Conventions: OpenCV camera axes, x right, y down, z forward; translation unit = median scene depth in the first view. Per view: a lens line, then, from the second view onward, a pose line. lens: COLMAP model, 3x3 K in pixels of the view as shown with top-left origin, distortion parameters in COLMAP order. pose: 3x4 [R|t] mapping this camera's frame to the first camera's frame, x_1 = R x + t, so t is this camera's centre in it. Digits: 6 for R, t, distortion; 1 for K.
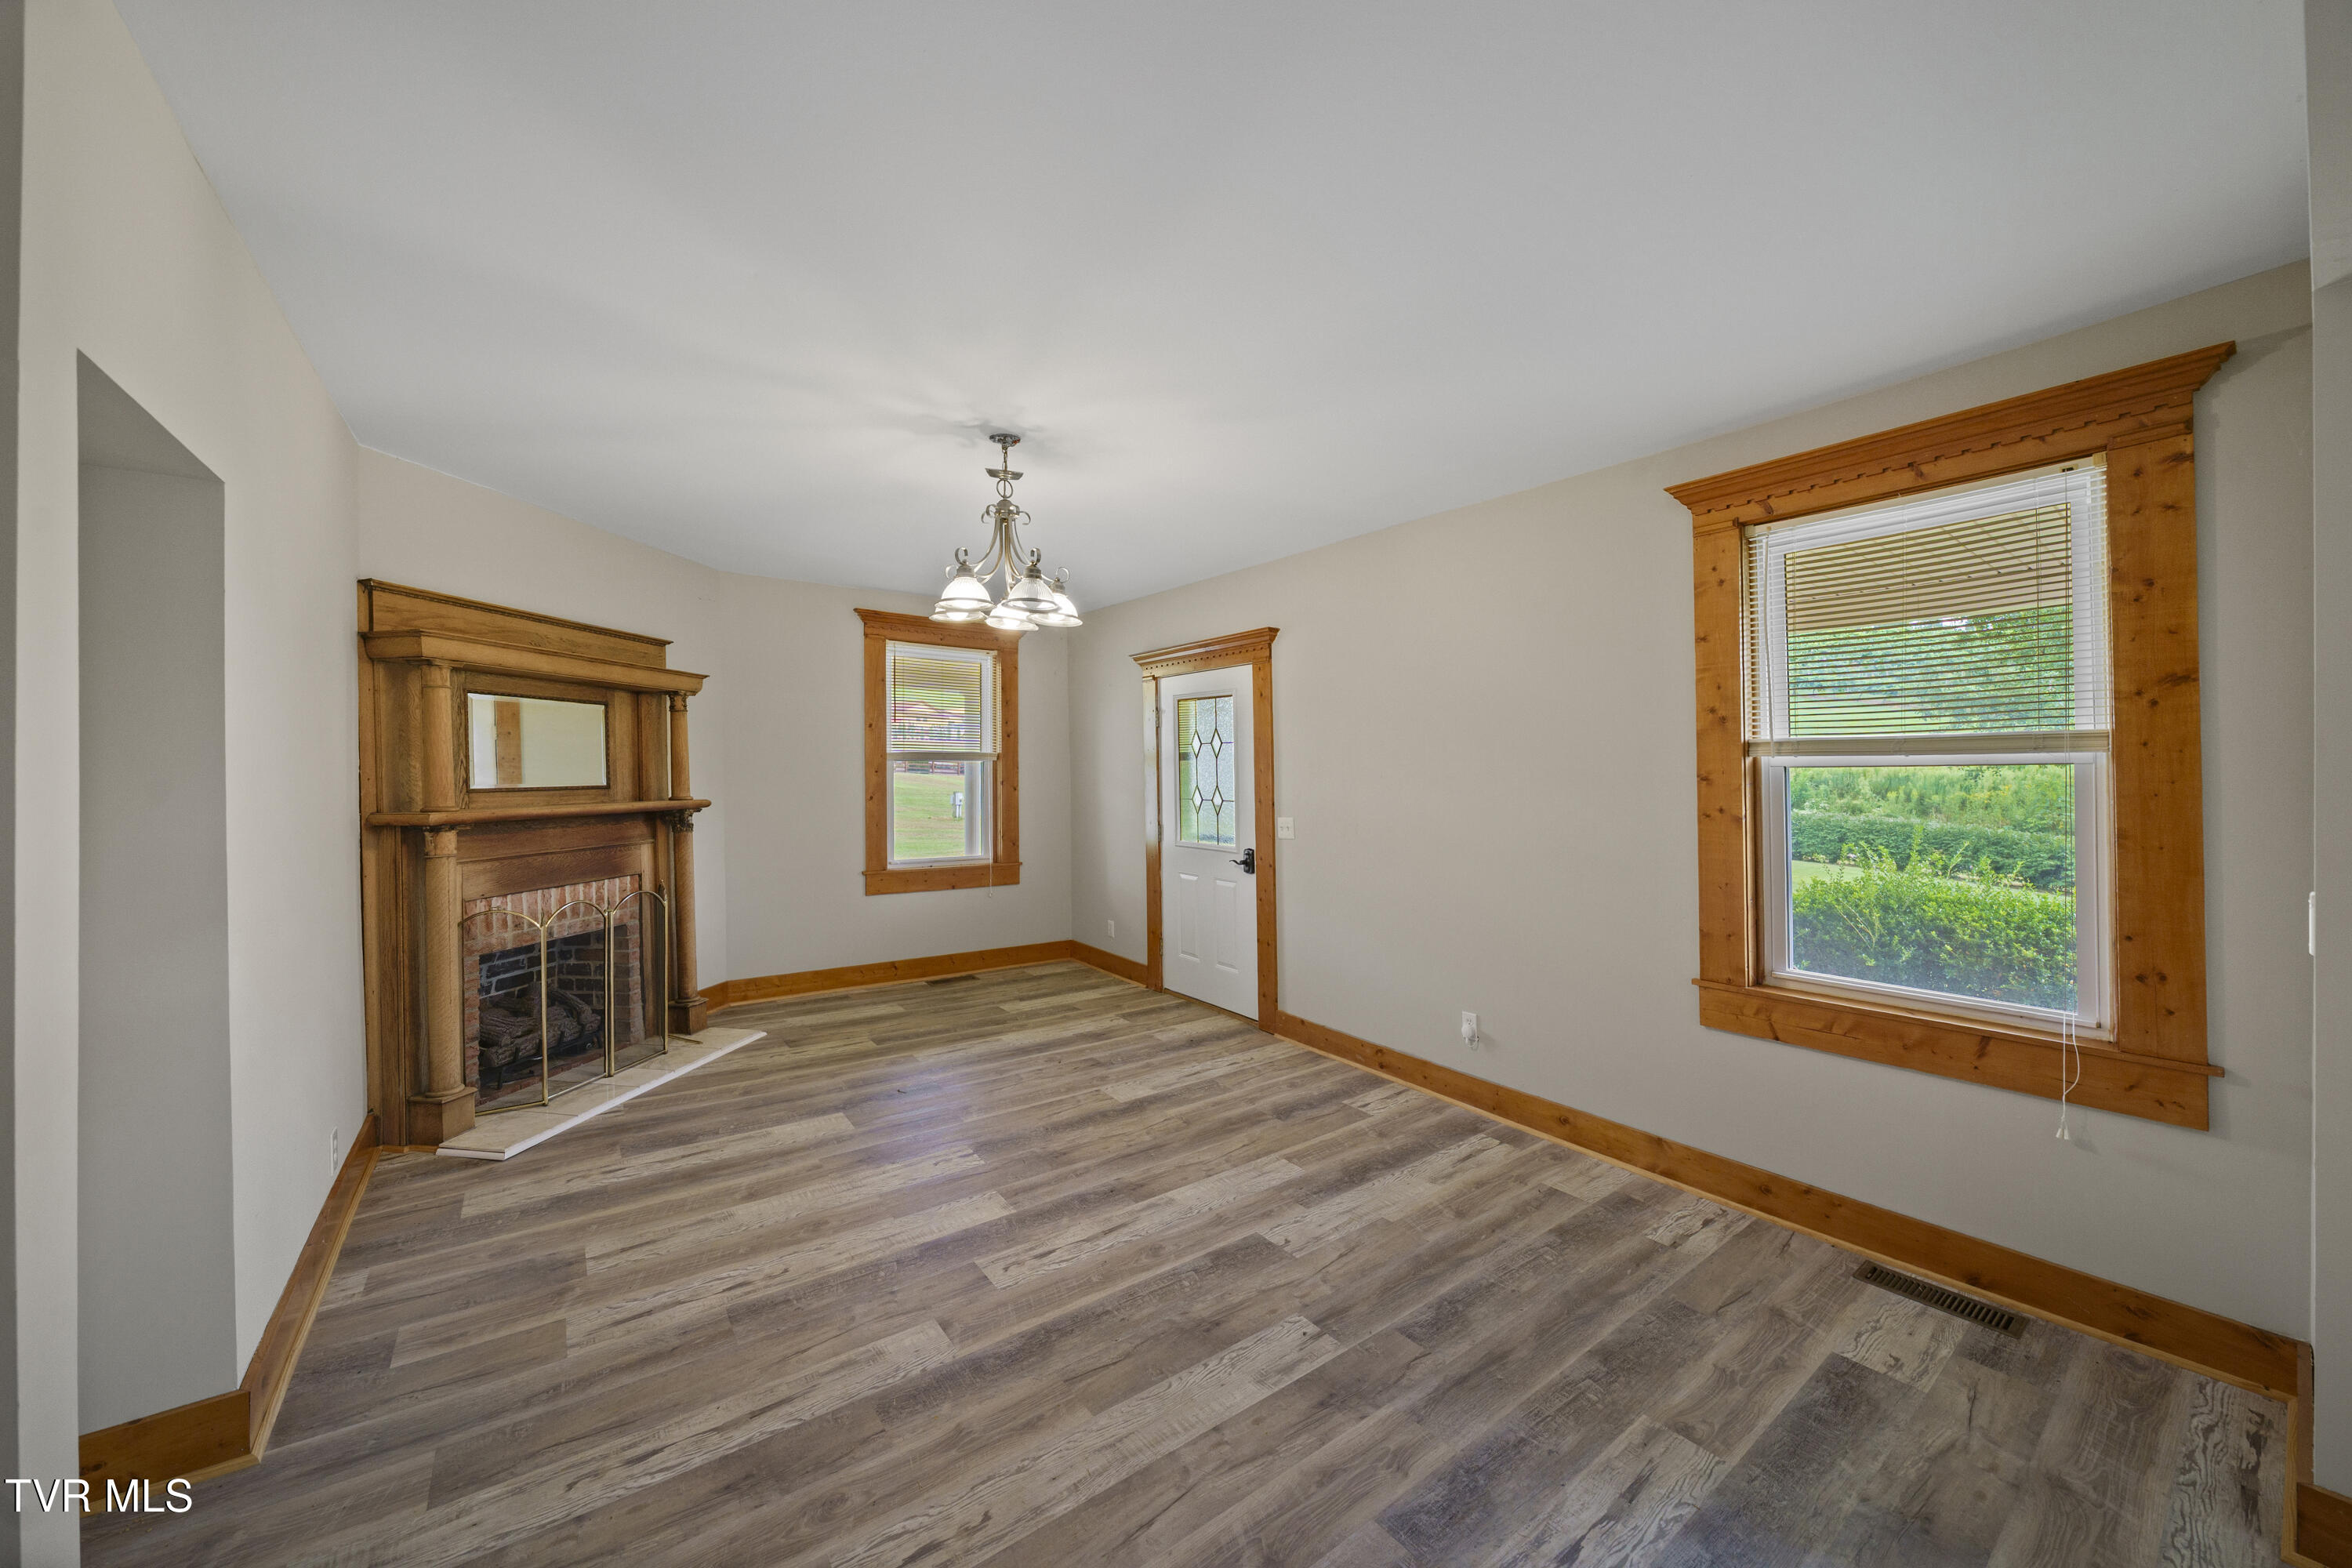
lens RADIAL K [[821.0, 0, 1184.5], [0, 821.0, 769.6], [0, 0, 1]] dist [0.002326, -0.000010]
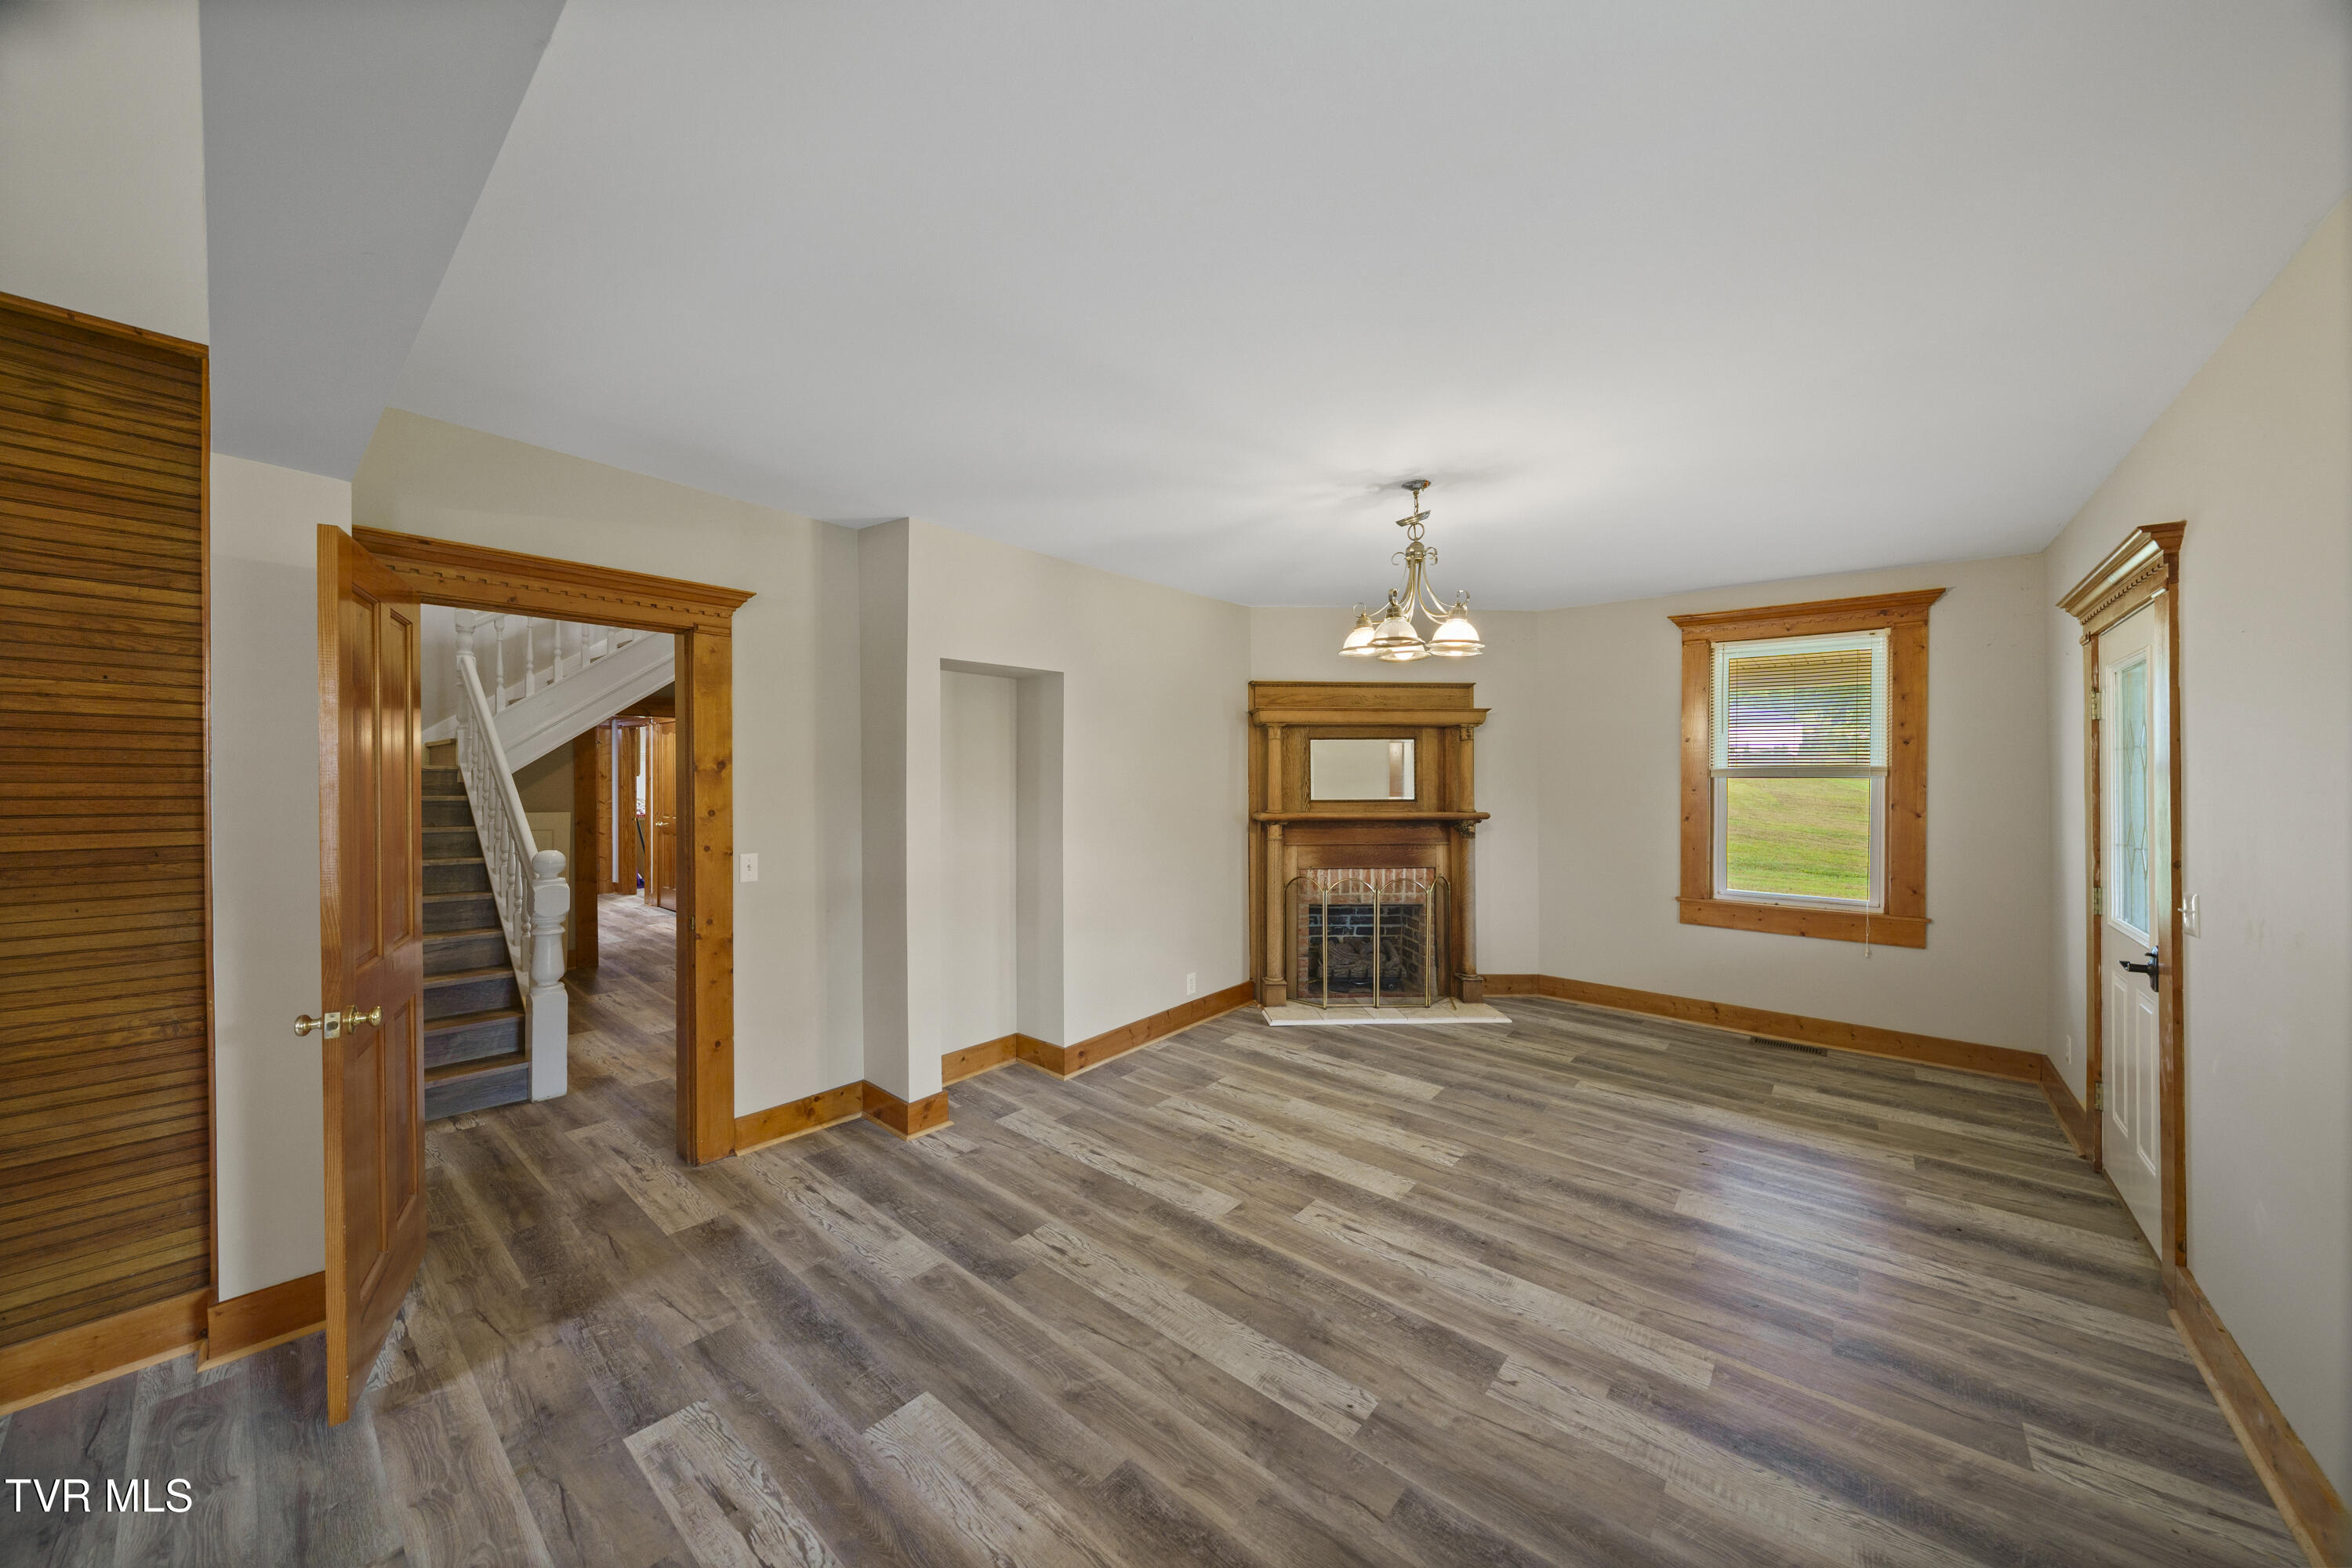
lens RADIAL K [[821.0, 0, 1177.0], [0, 821.0, 783.1], [0, 0, 1]] dist [0.002326, -0.000010]
pose [[0.242652, 0.002635, -0.970110, 0.641341], [0.000605, 0.999996, 0.002868, -0.014243], [0.970113, -0.001283, 0.242649, 0.375058]]
